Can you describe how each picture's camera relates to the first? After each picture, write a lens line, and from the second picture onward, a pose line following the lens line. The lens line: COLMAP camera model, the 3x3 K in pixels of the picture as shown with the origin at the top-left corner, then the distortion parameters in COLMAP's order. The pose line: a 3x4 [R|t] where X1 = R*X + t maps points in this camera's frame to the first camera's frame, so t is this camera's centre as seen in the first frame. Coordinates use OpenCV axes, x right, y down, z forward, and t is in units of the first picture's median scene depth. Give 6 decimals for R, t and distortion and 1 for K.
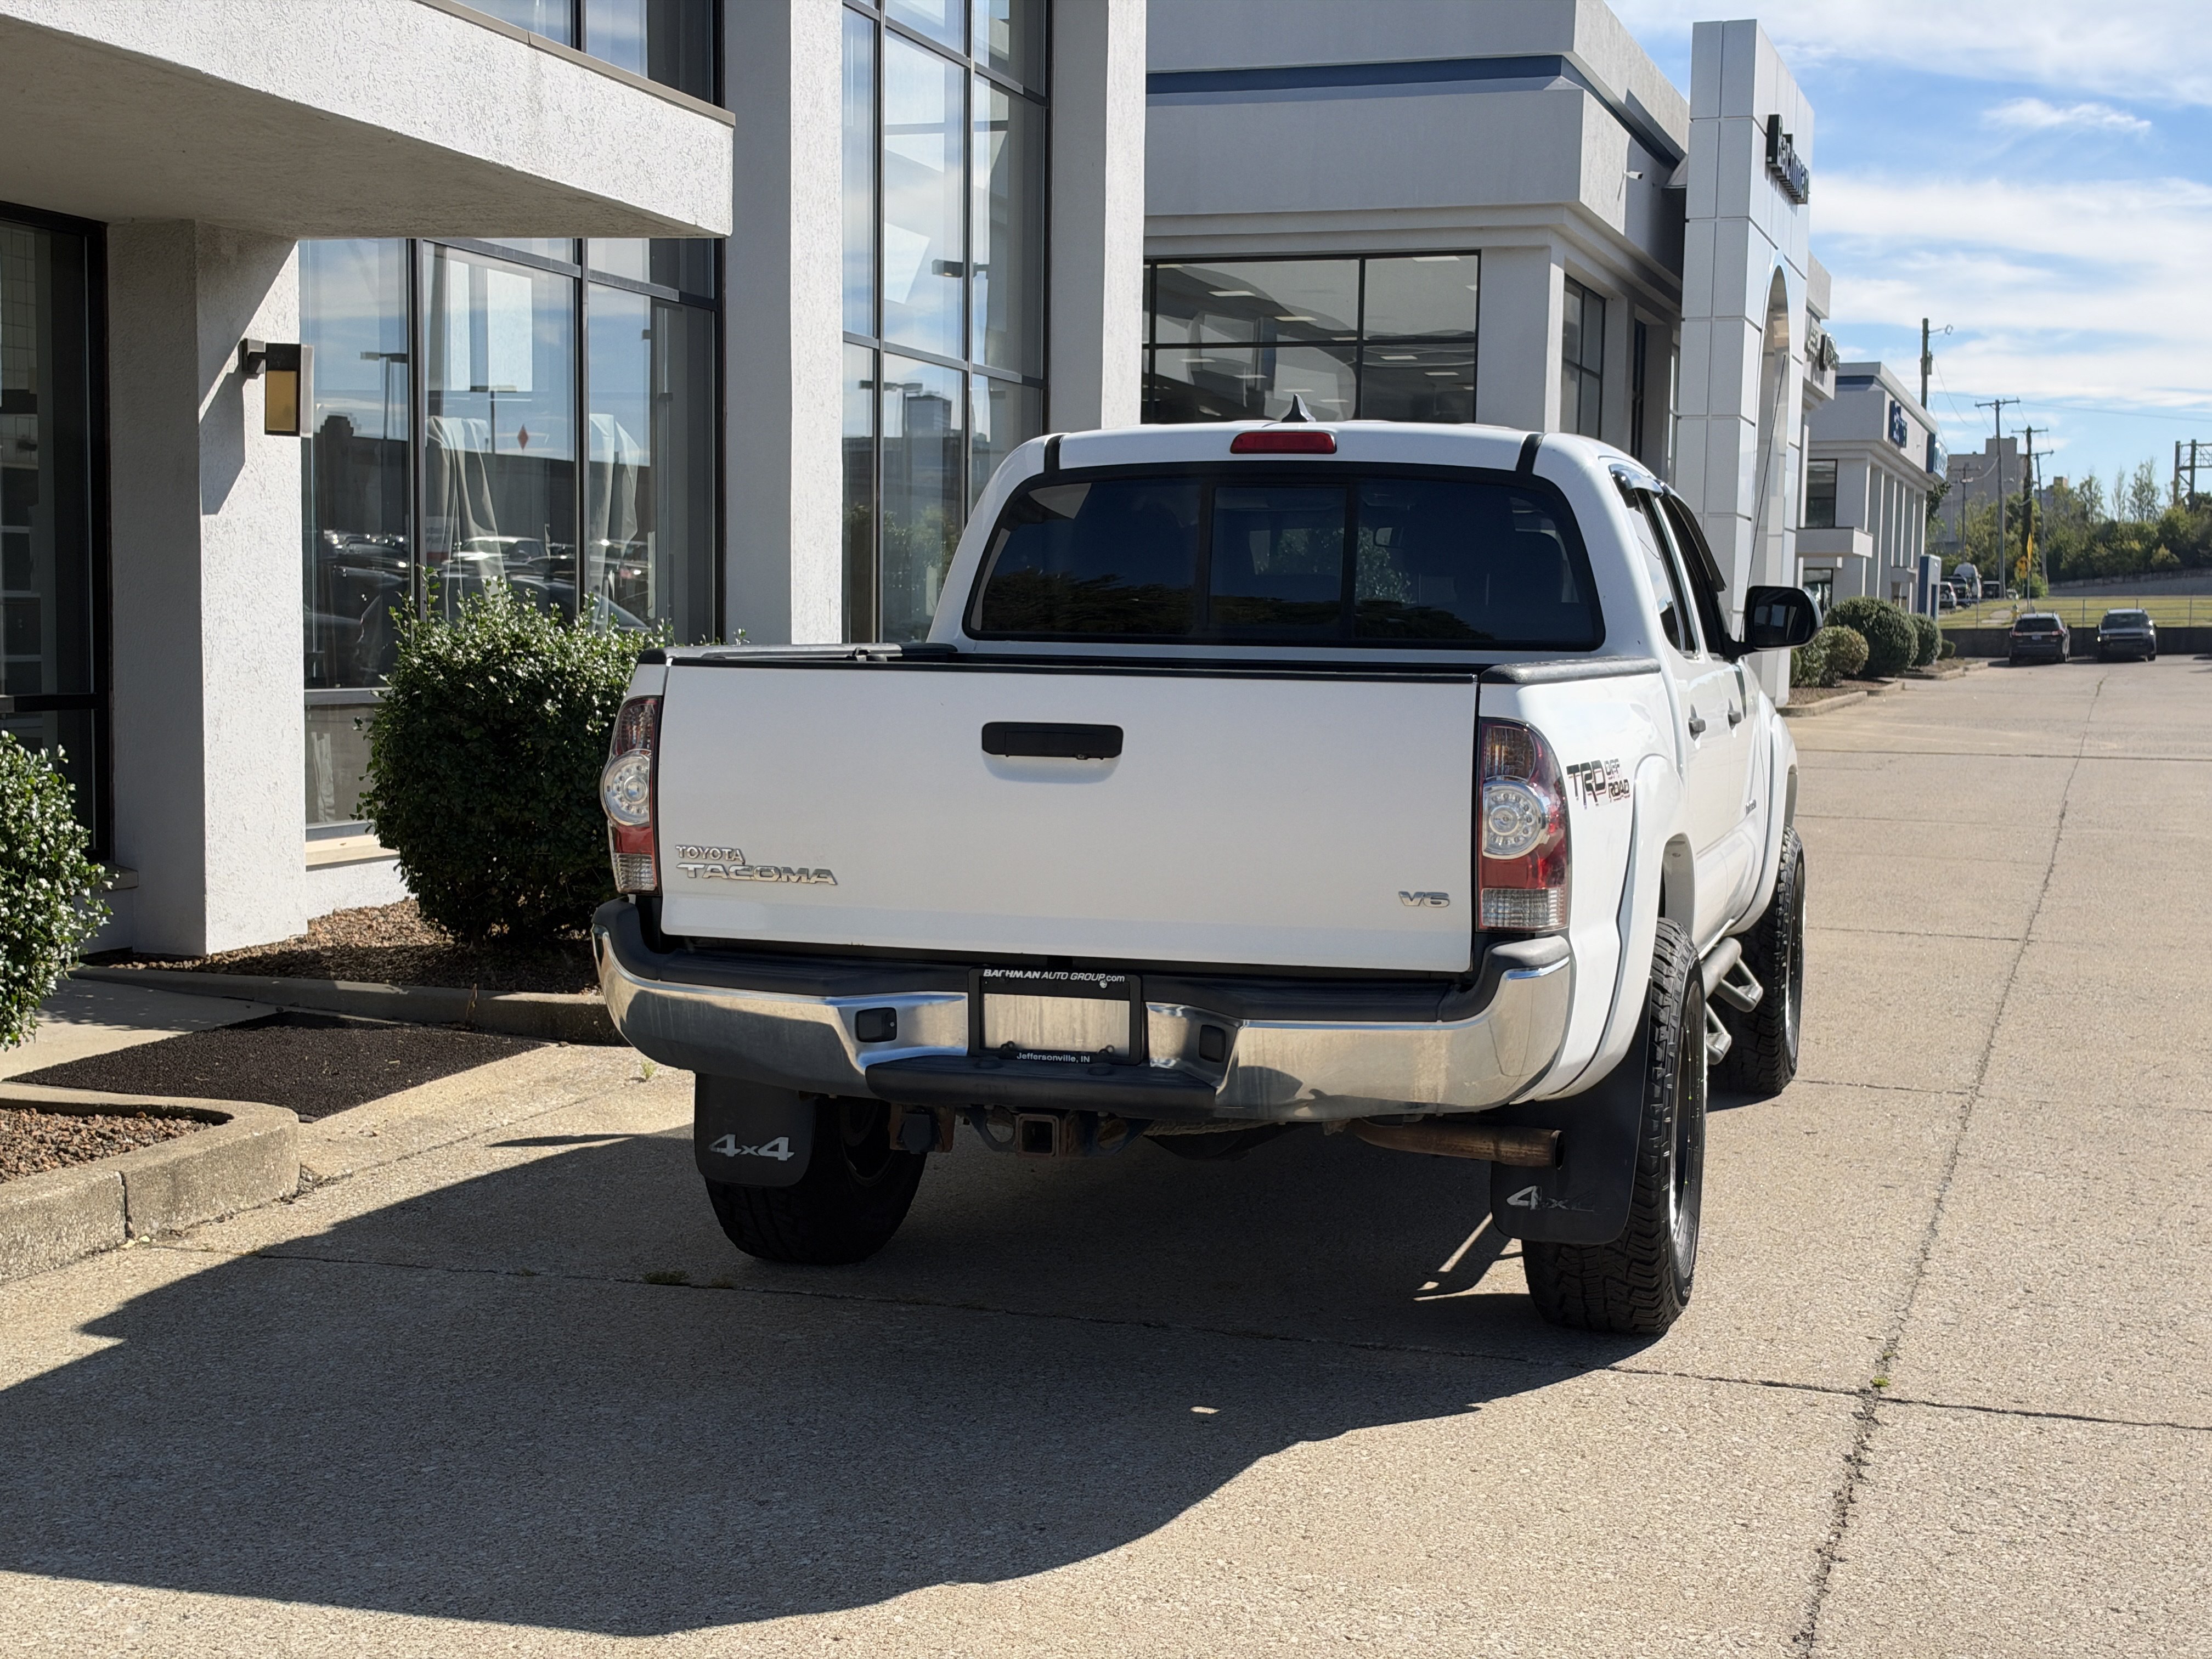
lens RADIAL K [[3178.2, 0, 1120.3], [0, 3178.2, 837.8], [0, 0, 1]] dist [0.149880, 0.000000]
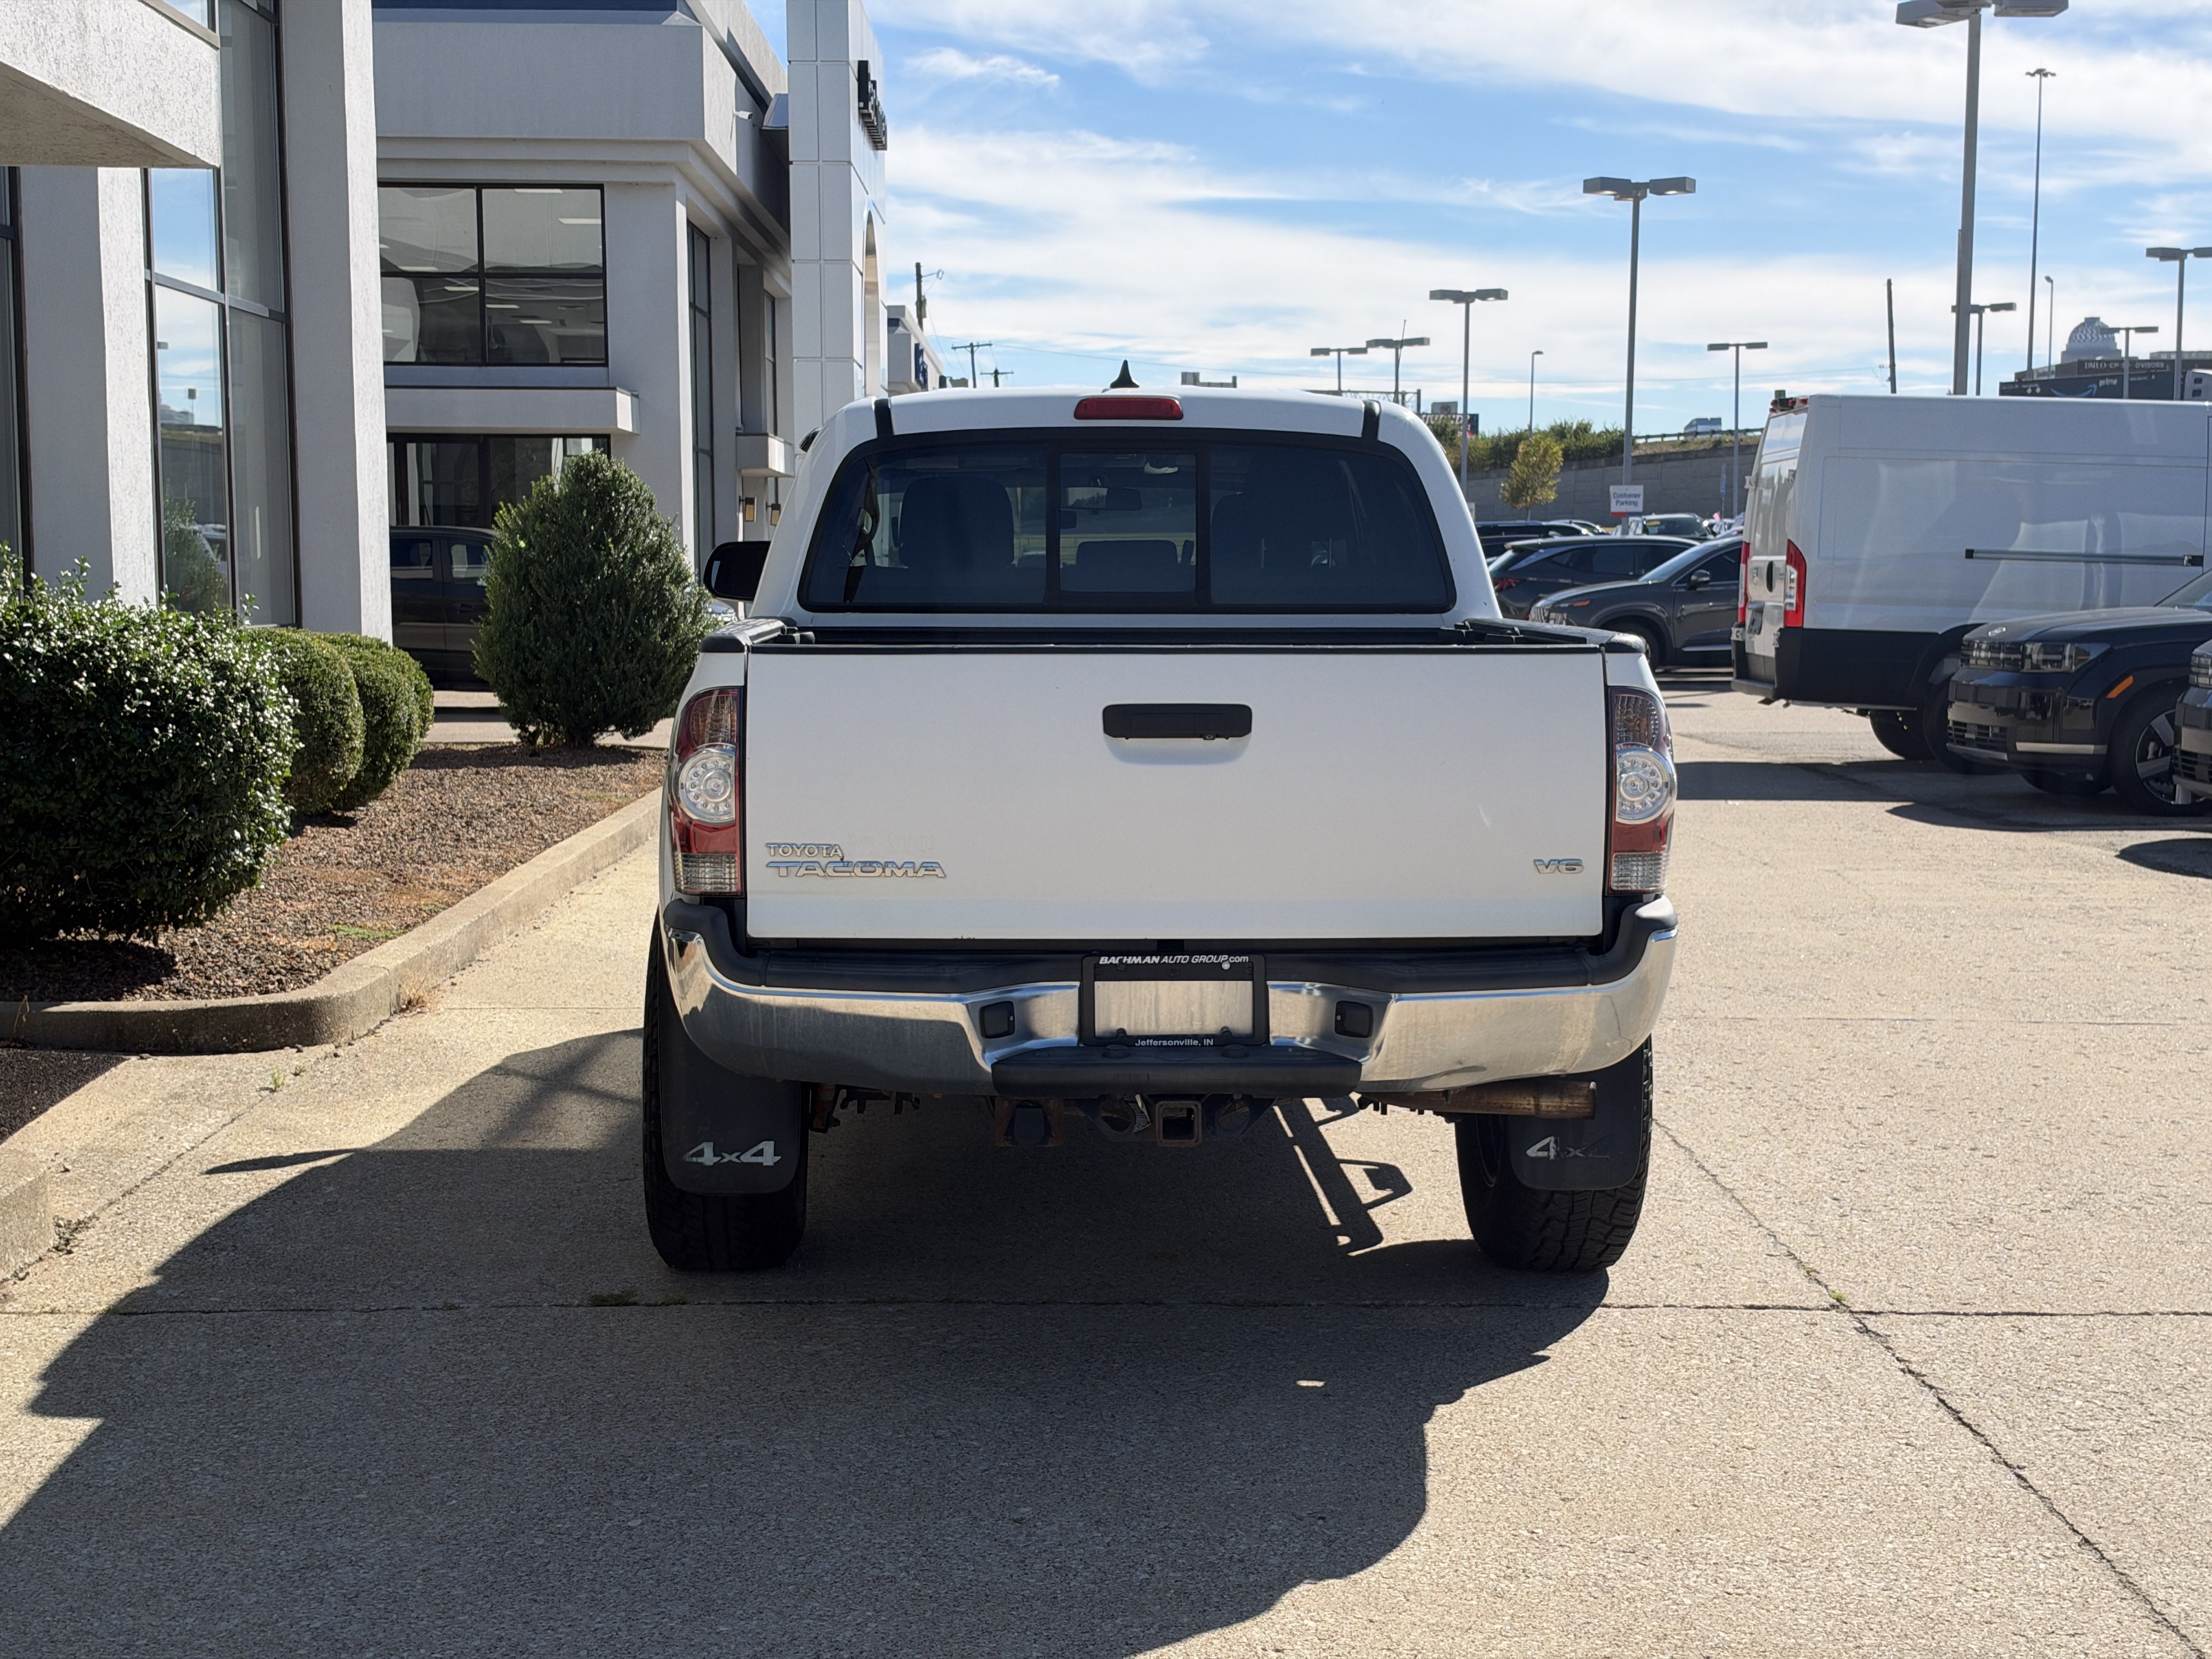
lens RADIAL K [[3178.2, 0, 1104.4], [0, 3178.2, 845.3], [0, 0, 1]] dist [0.149880, 0.000000]
pose [[0.949910, -0.042599, 0.309607, -0.323534], [0.035581, 0.998967, 0.028280, -0.019450], [-0.310492, -0.015847, 0.950444, 0.065691]]
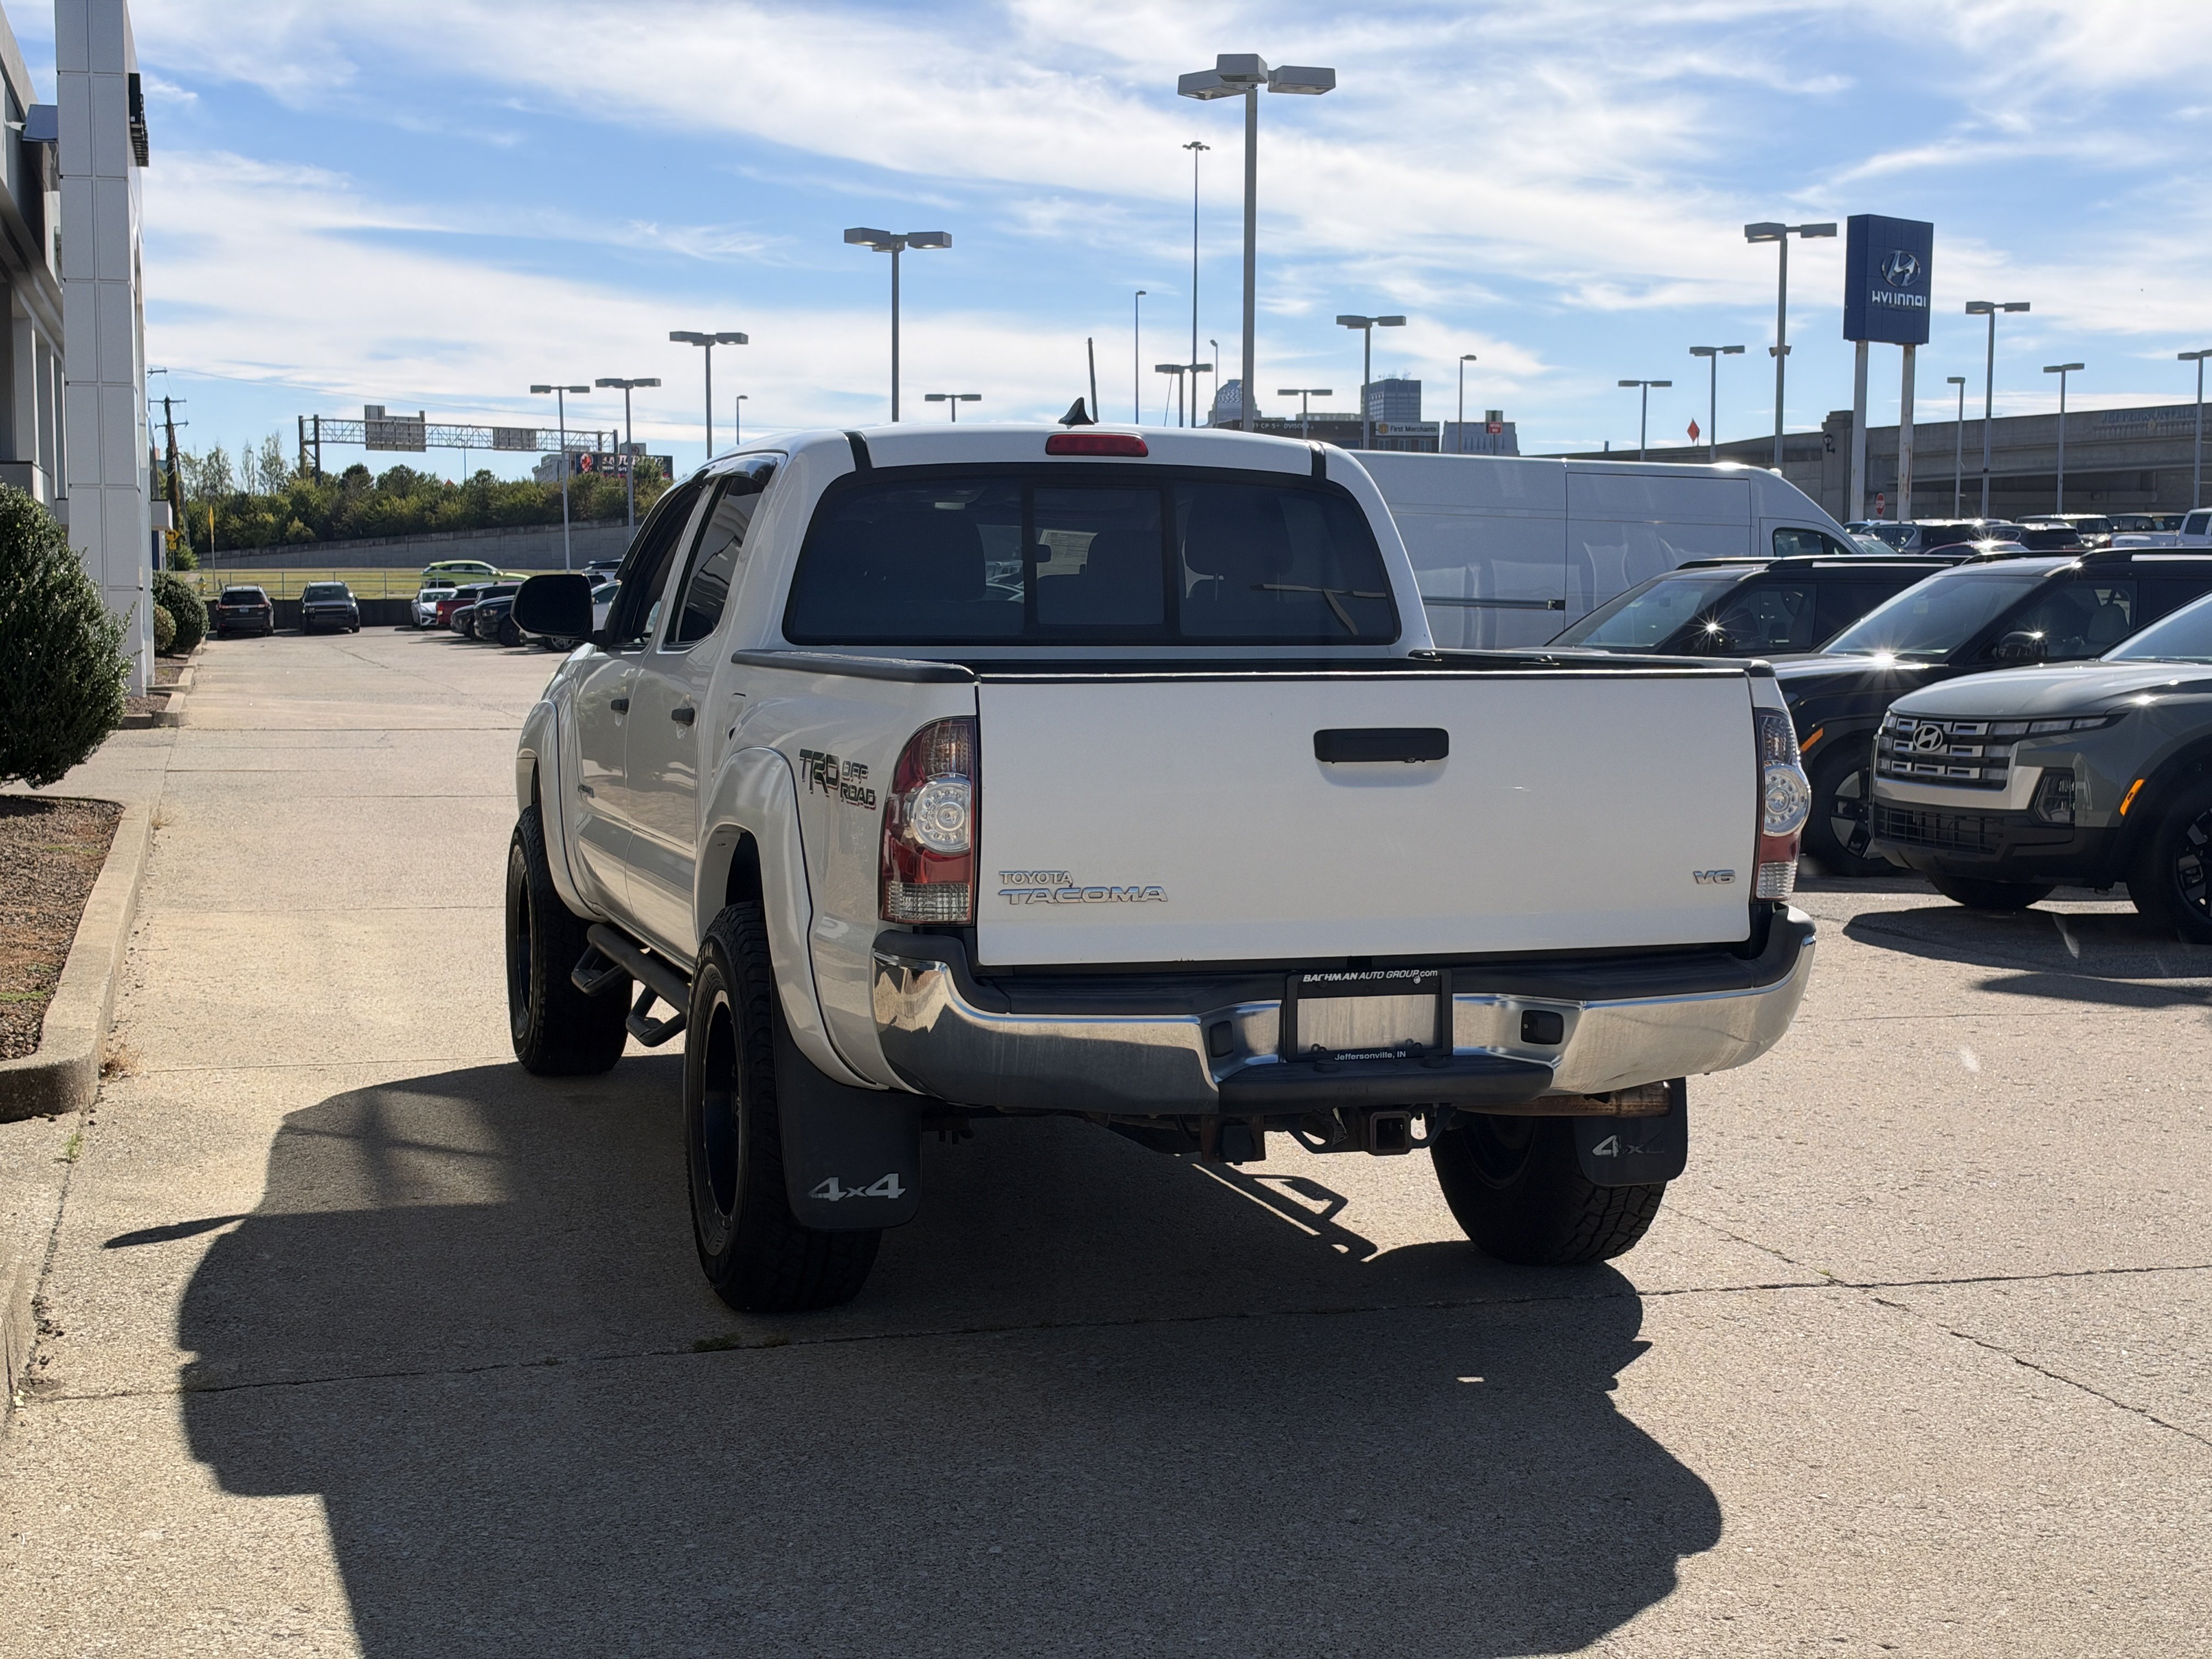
lens RADIAL K [[3178.2, 0, 1144.2], [0, 3178.2, 838.1], [0, 0, 1]] dist [0.149880, 0.000000]
pose [[0.832952, -0.055087, 0.550597, -0.601543], [0.050006, 0.998455, 0.024245, -0.027332], [-0.551081, 0.007338, 0.834419, 0.175346]]
